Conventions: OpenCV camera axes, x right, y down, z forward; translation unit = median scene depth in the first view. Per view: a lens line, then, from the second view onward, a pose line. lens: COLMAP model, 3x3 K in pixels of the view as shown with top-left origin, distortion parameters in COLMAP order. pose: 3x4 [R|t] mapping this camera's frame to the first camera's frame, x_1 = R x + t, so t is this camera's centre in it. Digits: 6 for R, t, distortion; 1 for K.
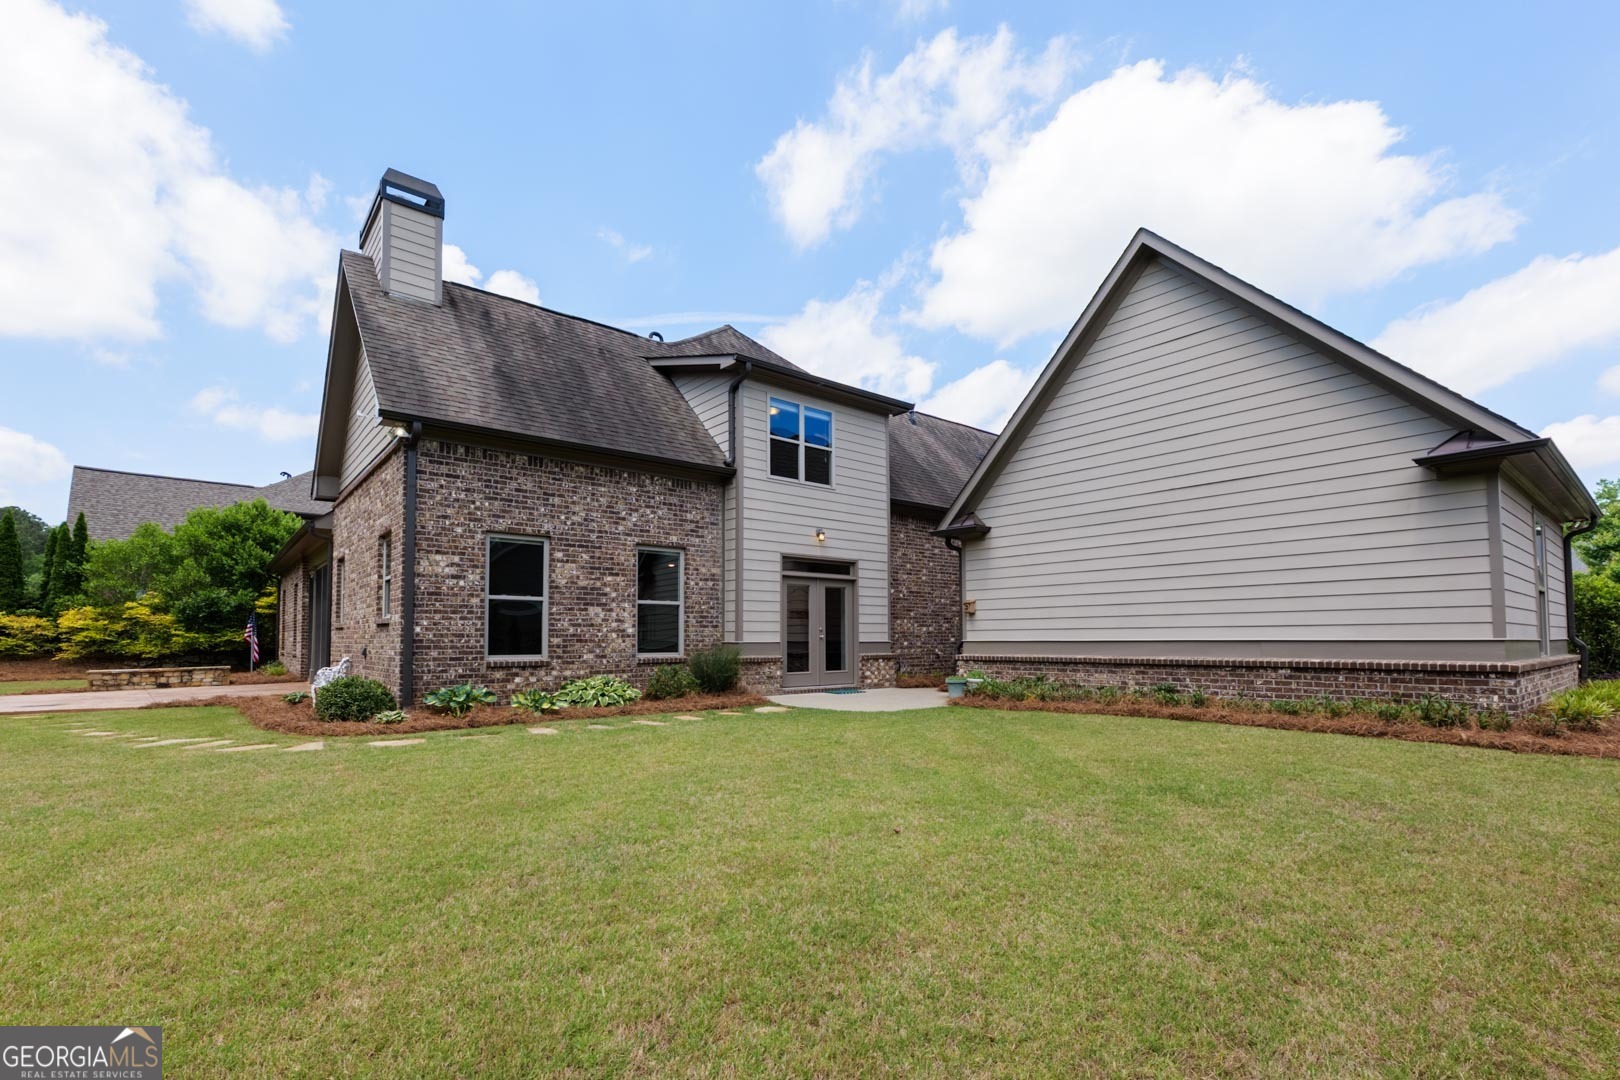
lens RADIAL K [[703.2, 0, 815.2], [0, 703.2, 533.1], [0, 0, 1]] dist [-0.000586, 0.001204]
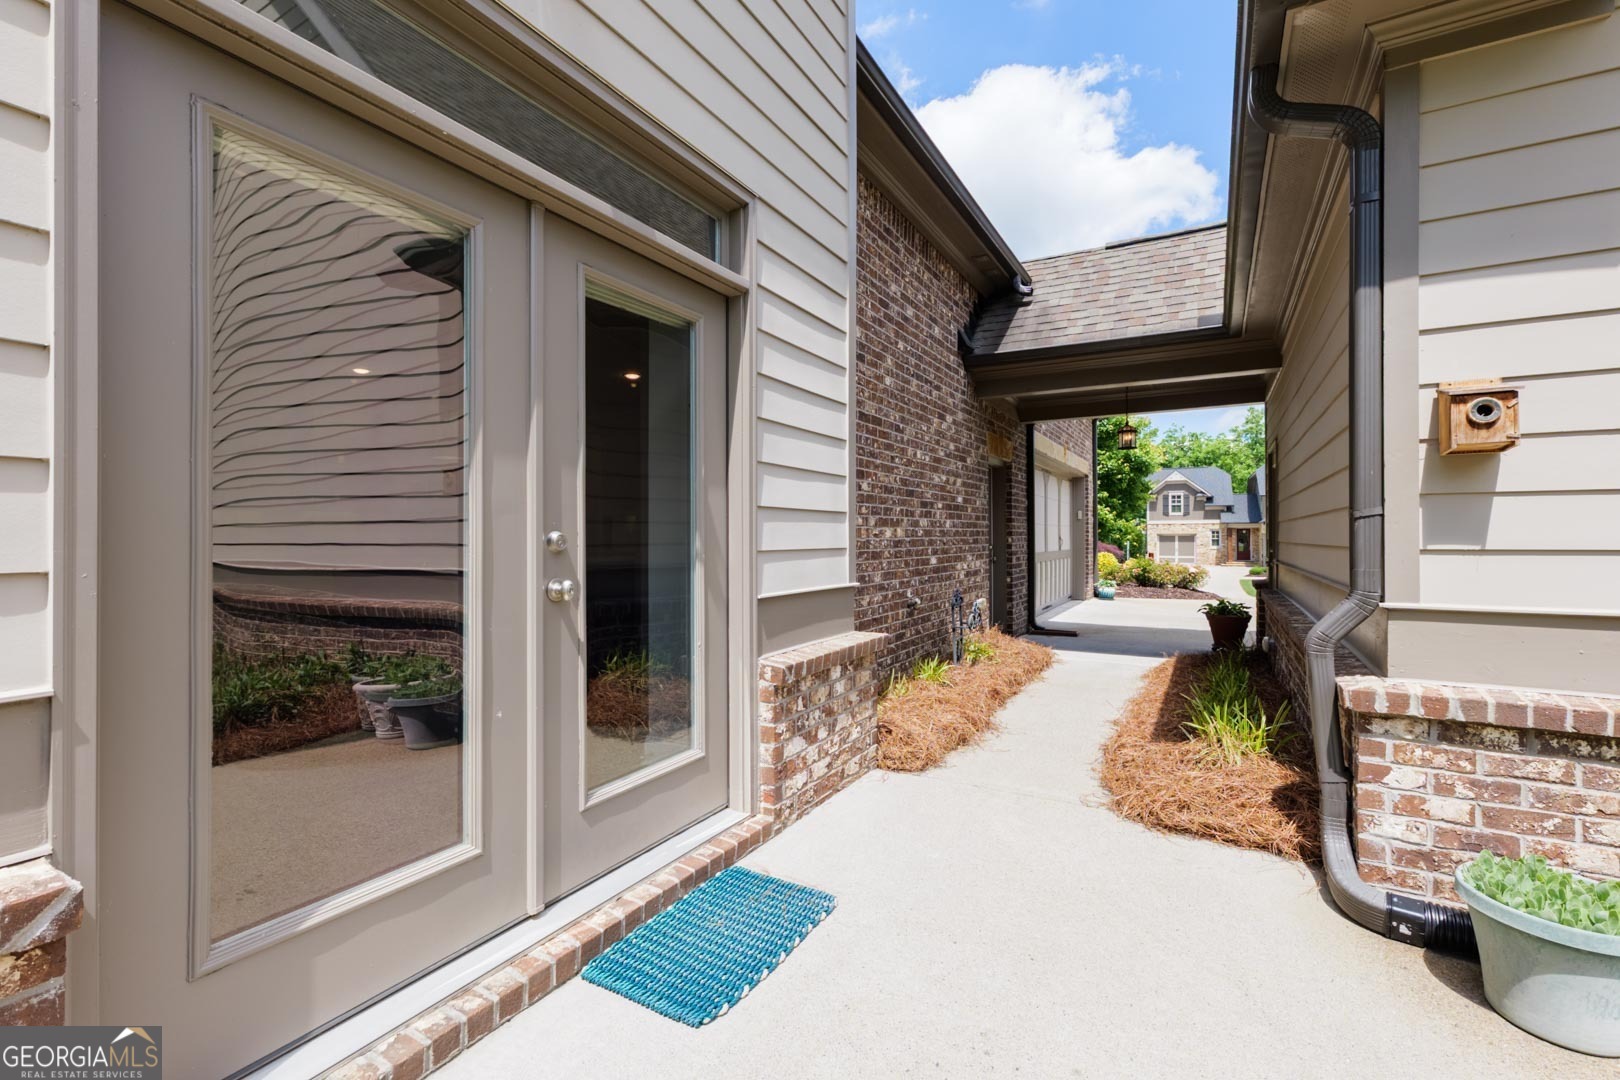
lens RADIAL K [[703.2, 0, 815.2], [0, 703.2, 533.1], [0, 0, 1]] dist [-0.000586, 0.001204]
pose [[0.935776, 0.003270, 0.352581, 0.006393], [-0.054804, 0.989154, 0.136279, 0.105063], [-0.348311, -0.146849, 0.925805, 0.795408]]
